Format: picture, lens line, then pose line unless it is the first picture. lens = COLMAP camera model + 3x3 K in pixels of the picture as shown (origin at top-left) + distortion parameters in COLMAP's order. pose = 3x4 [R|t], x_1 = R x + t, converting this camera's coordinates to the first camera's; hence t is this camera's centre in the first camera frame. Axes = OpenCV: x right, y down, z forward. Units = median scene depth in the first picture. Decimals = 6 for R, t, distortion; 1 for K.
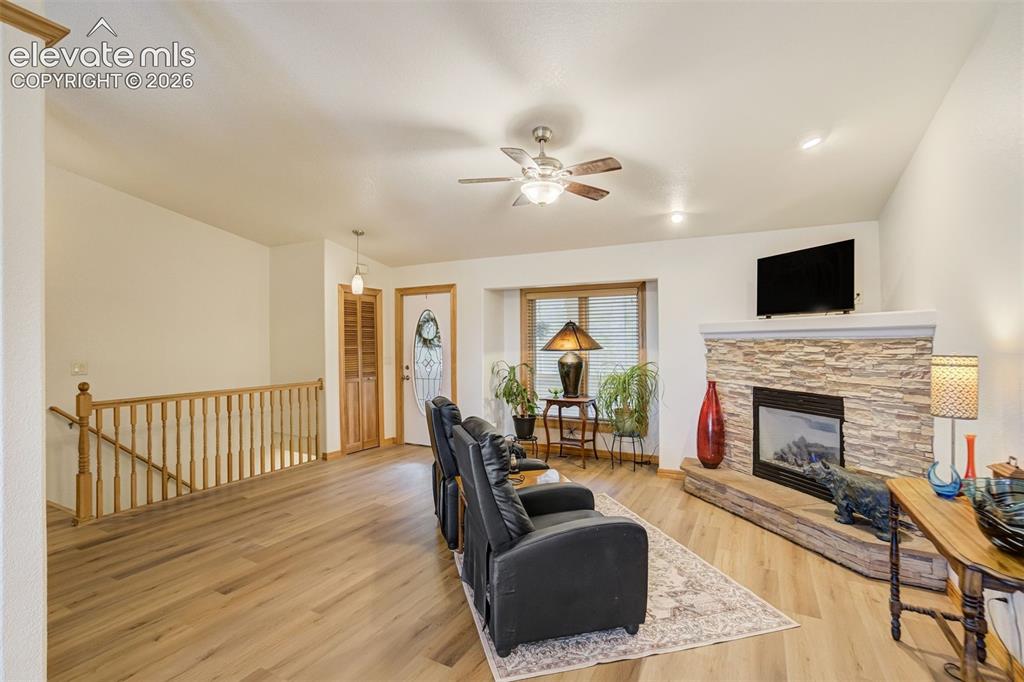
lens RADIAL K [[477.9, 0, 534.3], [0, 477.9, 343.1], [0, 0, 1]] dist [-0.032850, 0.013901]
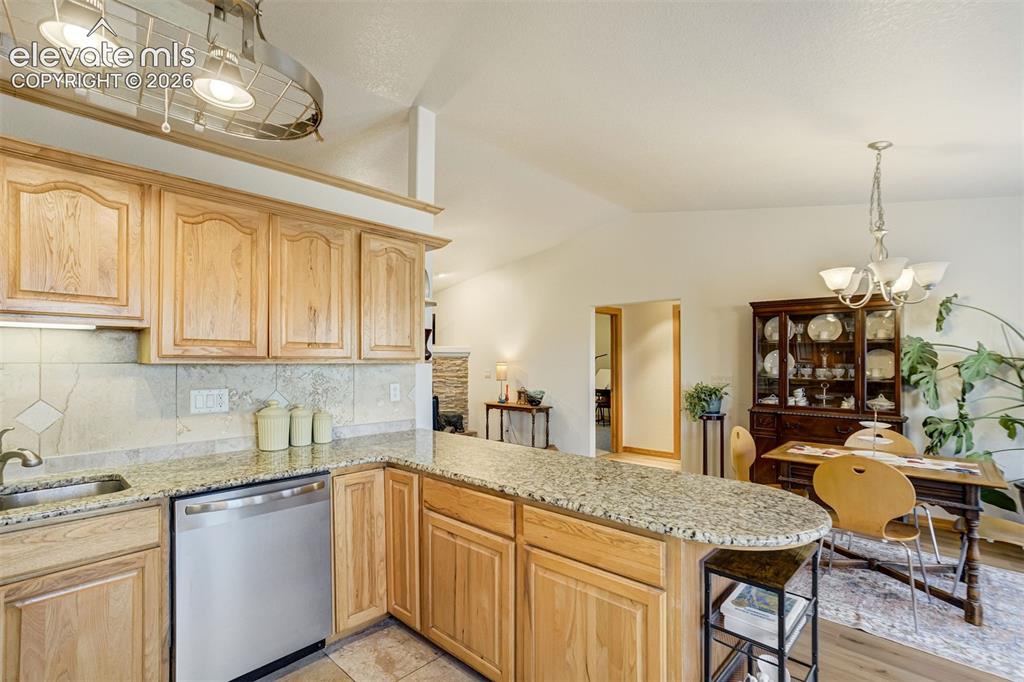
lens RADIAL K [[477.8, 0, 513.6], [0, 477.8, 359.3], [0, 0, 1]] dist [-0.028417, 0.000520]
pose [[0.290534, 0.006194, 0.956845, -1.221727], [-0.003571, 0.999979, -0.005389, 0.012214], [-0.956858, -0.001851, 0.290550, -0.049488]]
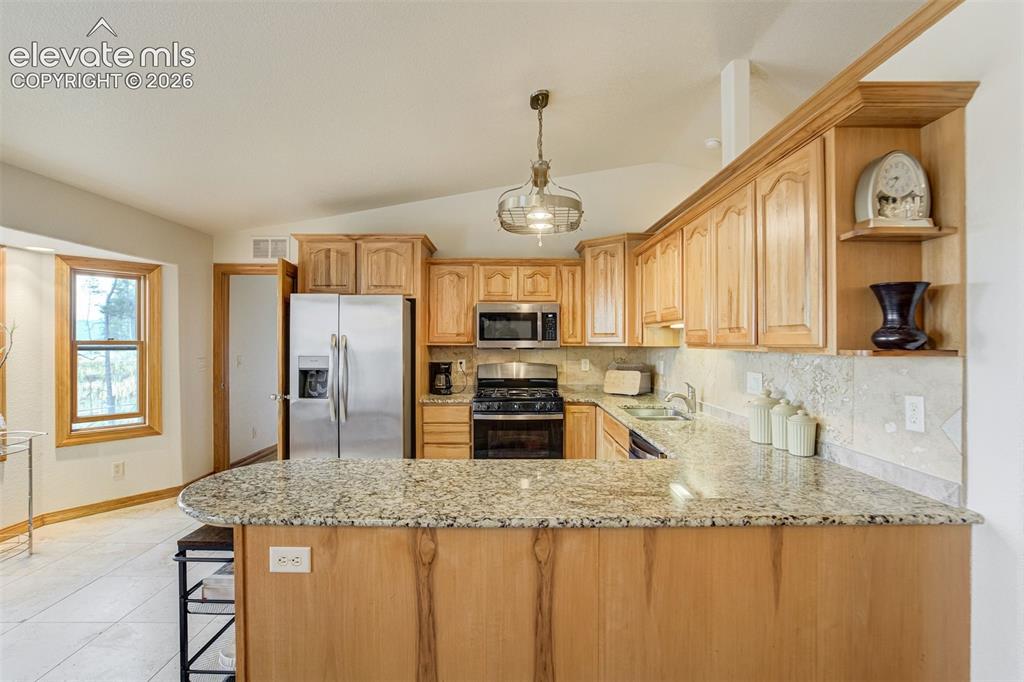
lens RADIAL K [[471.4, 0, 505.0], [0, 471.4, 341.6], [0, 0, 1]] dist [-0.031814, 0.000901]
pose [[0.436649, 0.005585, -0.899614, -0.353964], [-0.004289, 0.999982, 0.004127, 0.003976], [0.899622, 0.002057, 0.436666, -0.104686]]
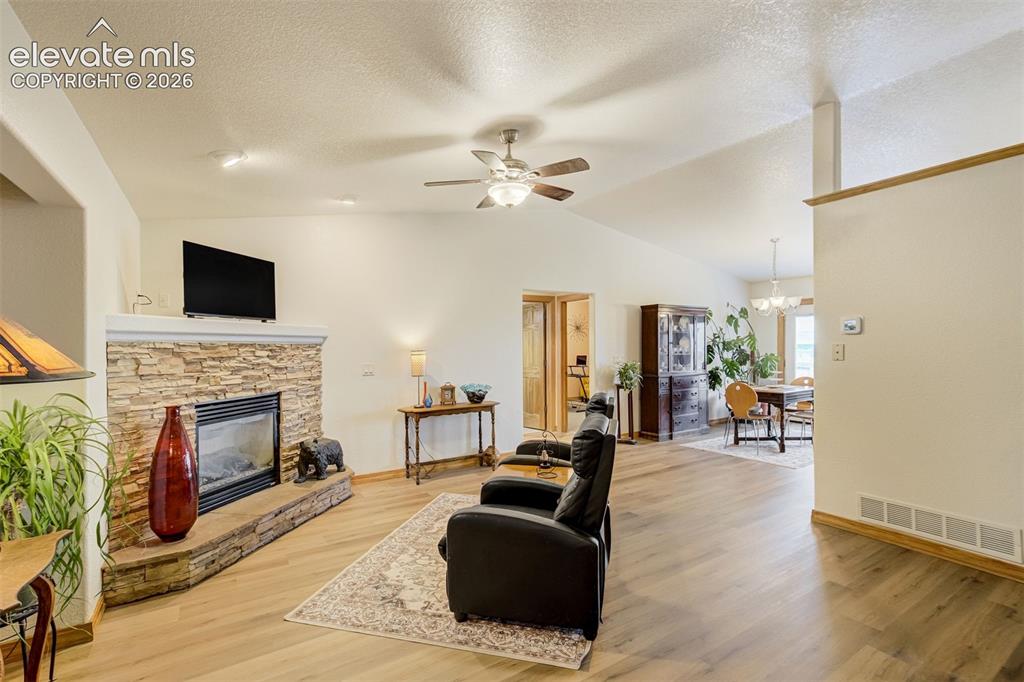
lens RADIAL K [[471.4, 0, 505.0], [0, 471.4, 341.6], [0, 0, 1]] dist [-0.031814, 0.000901]
pose [[-0.850425, 0.018238, 0.525781, -0.389011], [0.015758, 0.999834, -0.009195, 0.004792], [-0.525861, 0.000465, -0.850571, 1.429618]]
